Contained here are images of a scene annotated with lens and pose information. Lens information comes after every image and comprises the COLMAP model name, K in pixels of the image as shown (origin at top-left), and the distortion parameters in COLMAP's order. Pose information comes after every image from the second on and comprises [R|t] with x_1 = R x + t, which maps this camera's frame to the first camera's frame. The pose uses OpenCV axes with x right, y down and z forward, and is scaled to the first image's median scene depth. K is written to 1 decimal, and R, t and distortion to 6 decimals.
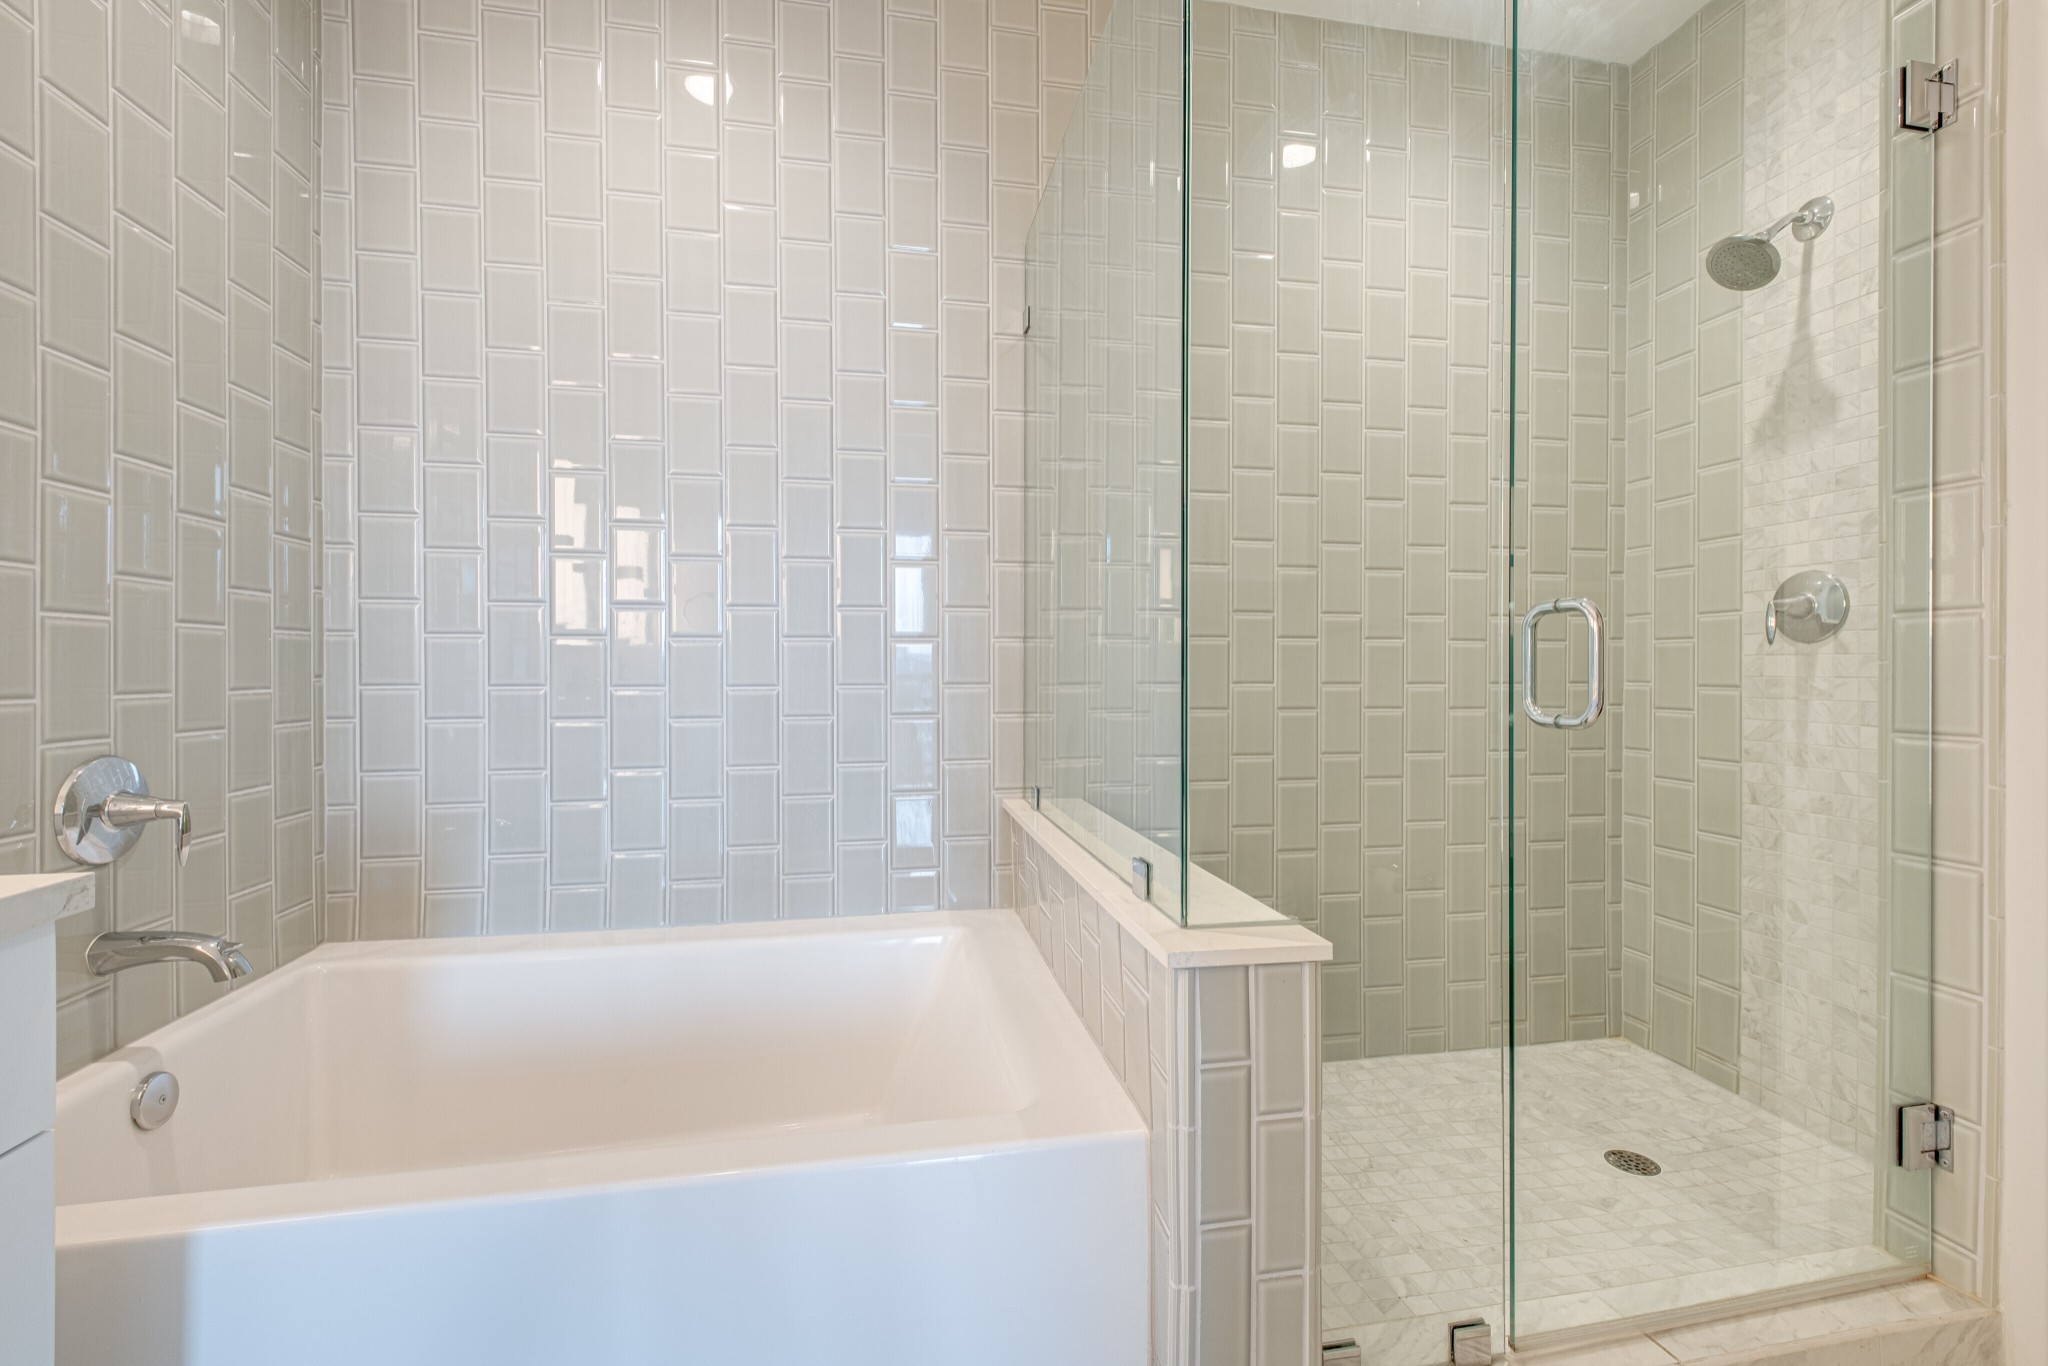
lens RADIAL K [[881.5, 0, 1031.1], [0, 881.5, 672.2], [0, 0, 1]] dist [0.005174, 0.000038]
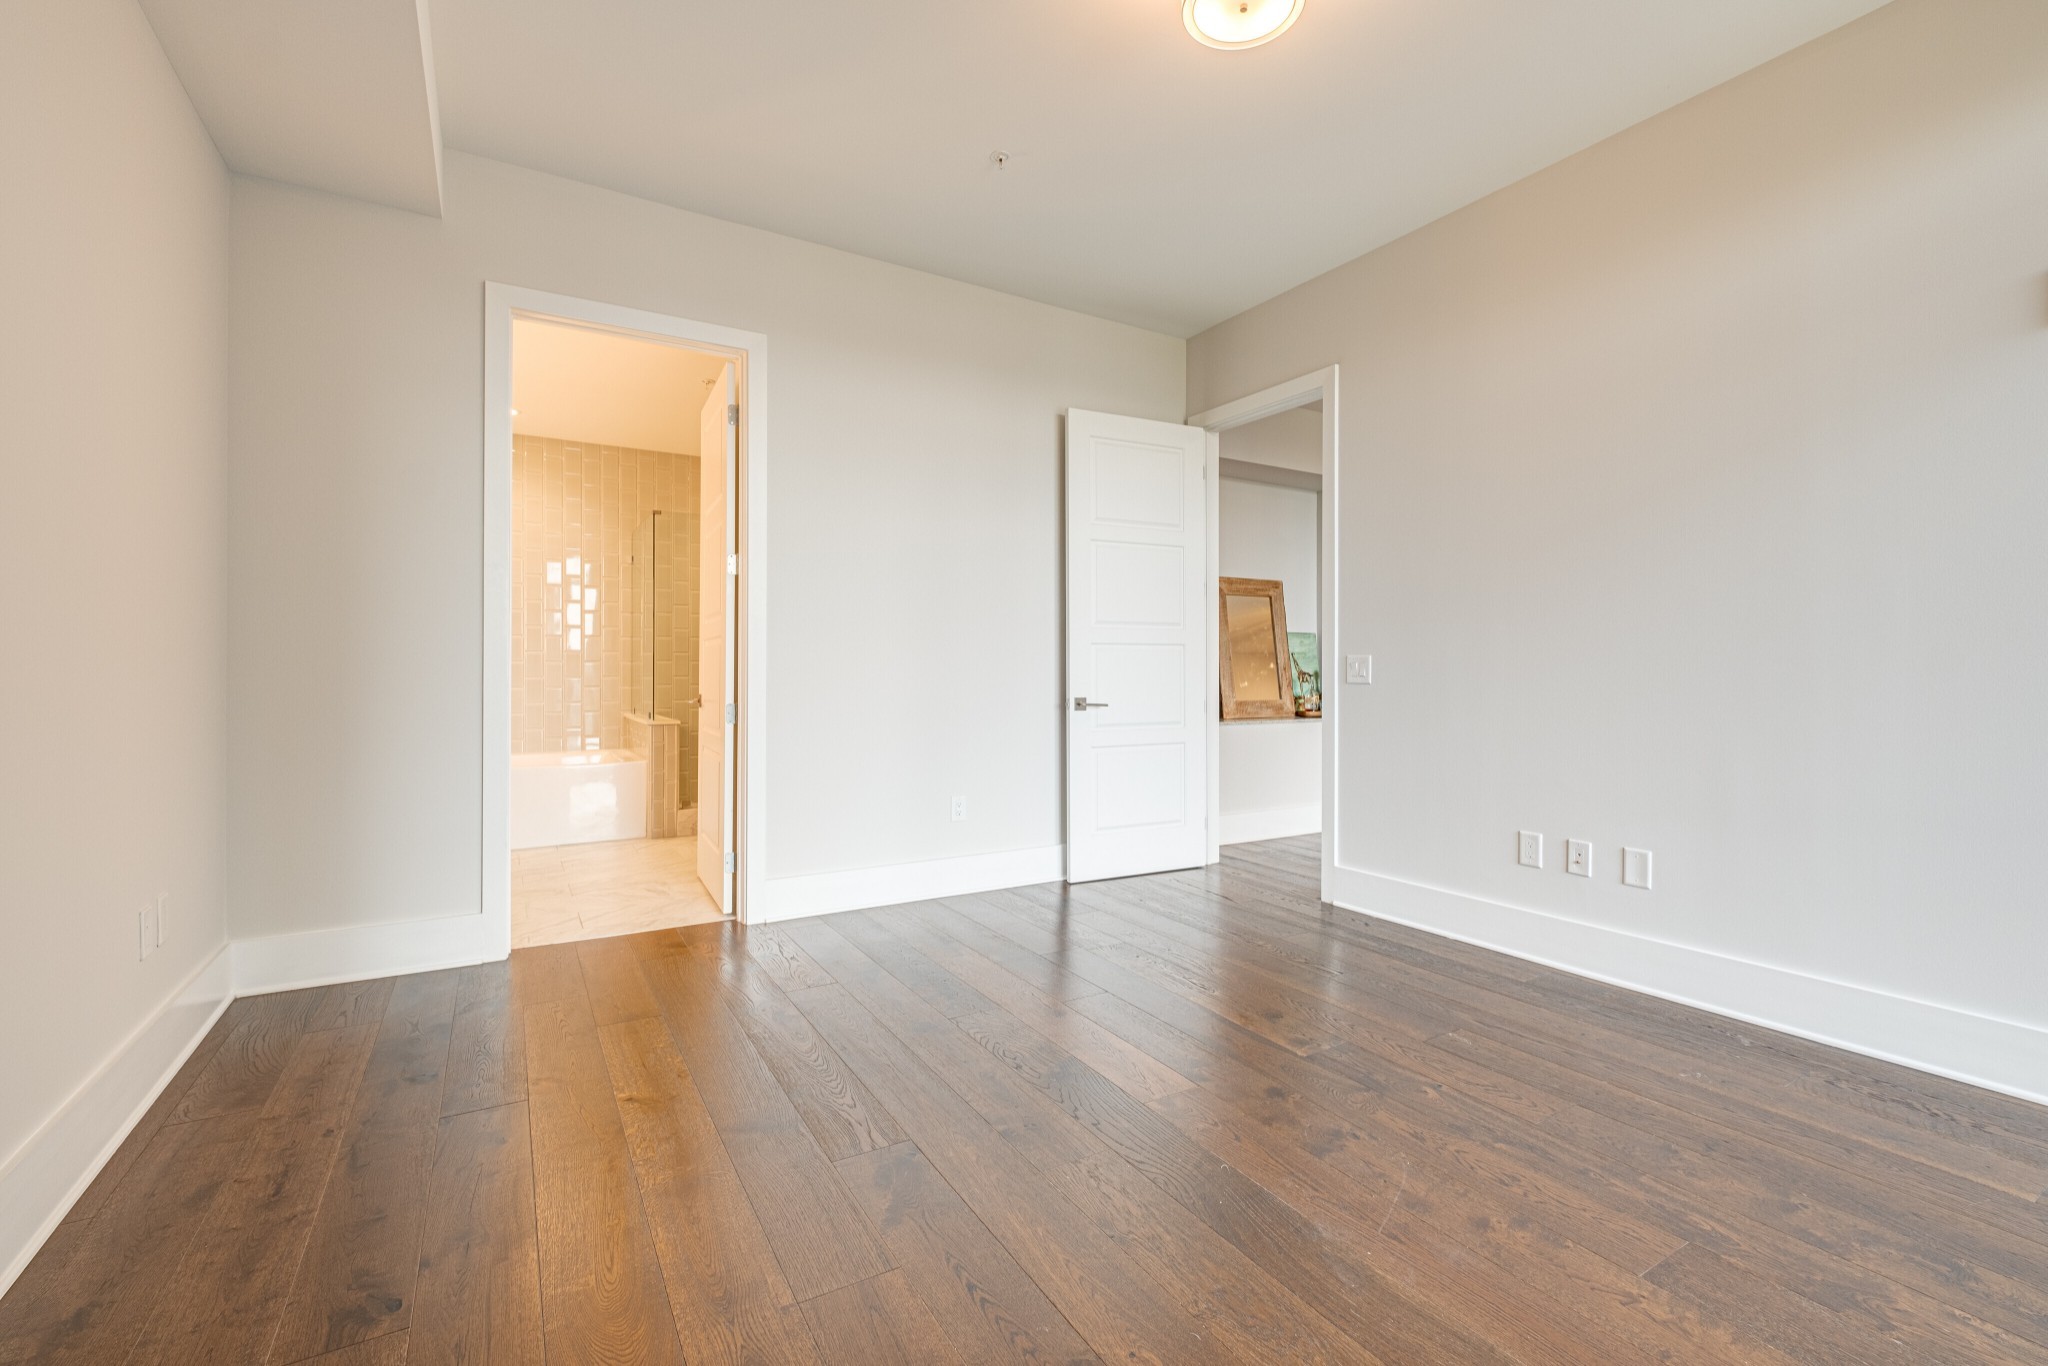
lens RADIAL K [[881.5, 0, 1031.1], [0, 881.5, 672.2], [0, 0, 1]] dist [0.005174, 0.000038]
pose [[0.936285, 0.006314, 0.351185, 0.248360], [0.001581, 0.999753, -0.022189, 0.074021], [-0.351239, 0.021330, 0.936043, -2.774662]]
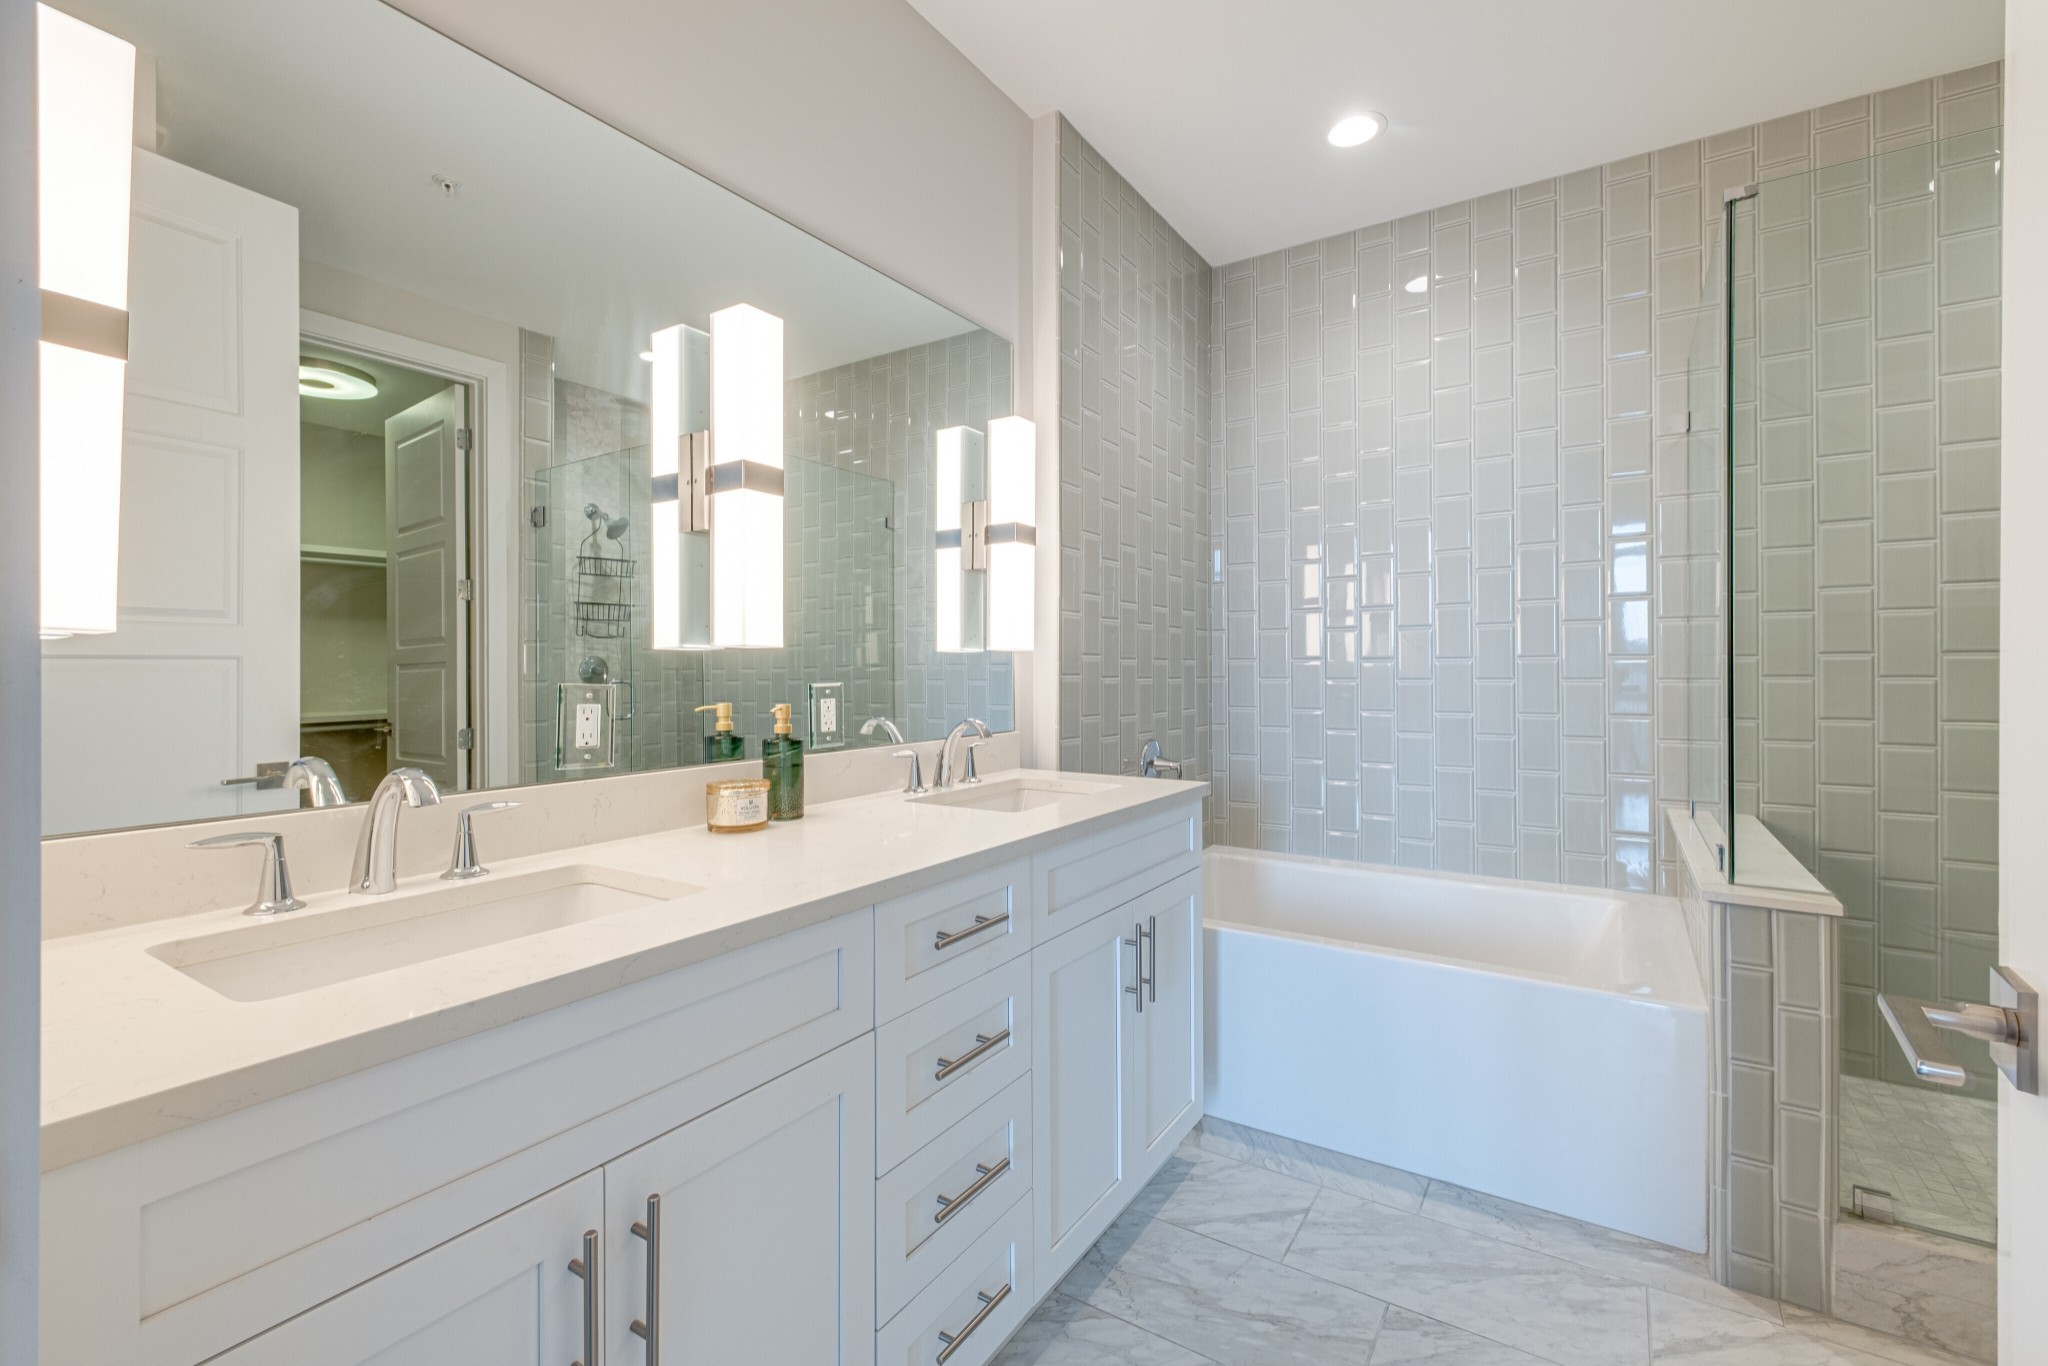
lens RADIAL K [[881.5, 0, 1031.1], [0, 881.5, 672.2], [0, 0, 1]] dist [0.005174, 0.000038]
pose [[0.719742, -0.001892, -0.694239, 0.215020], [0.001048, 0.999998, -0.001640, -0.053593], [0.694241, 0.000453, 0.719743, -0.595321]]
